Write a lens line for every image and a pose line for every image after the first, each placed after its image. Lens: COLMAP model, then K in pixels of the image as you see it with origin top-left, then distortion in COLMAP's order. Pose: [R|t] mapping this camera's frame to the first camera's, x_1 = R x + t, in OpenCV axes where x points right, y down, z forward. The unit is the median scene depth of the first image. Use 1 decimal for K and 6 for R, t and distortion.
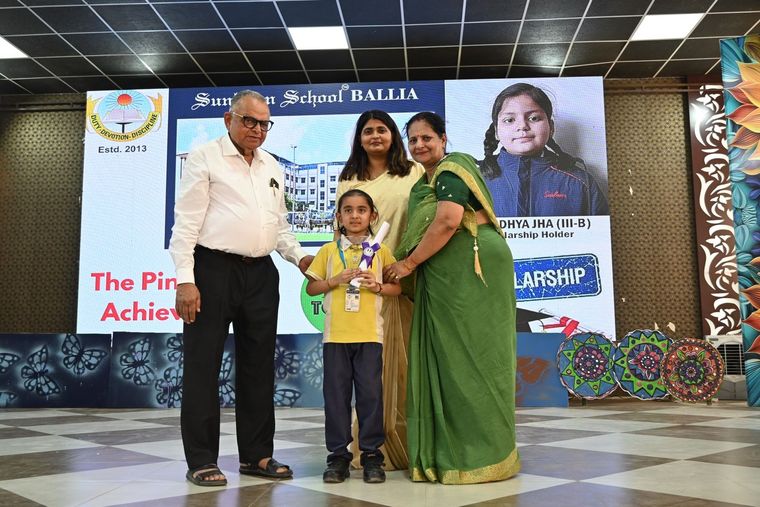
lens RADIAL K [[780.4, 0, 378.7], [0, 780.4, 241.4], [0, 0, 1]] dist [-0.003280, 0.000908]
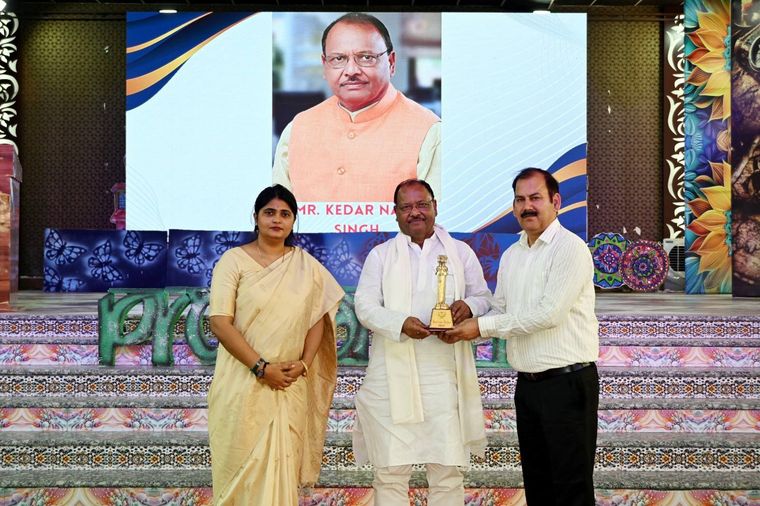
lens RADIAL K [[1116.7, 0, 376.8], [0, 1116.7, 240.2], [0, 0, 1]] dist [0.035926, -0.041395]
pose [[0.997298, 0.011654, 0.072533, -0.135526], [-0.020301, 0.992610, 0.119640, -0.070488], [-0.070602, -0.120789, 0.990164, -0.645362]]
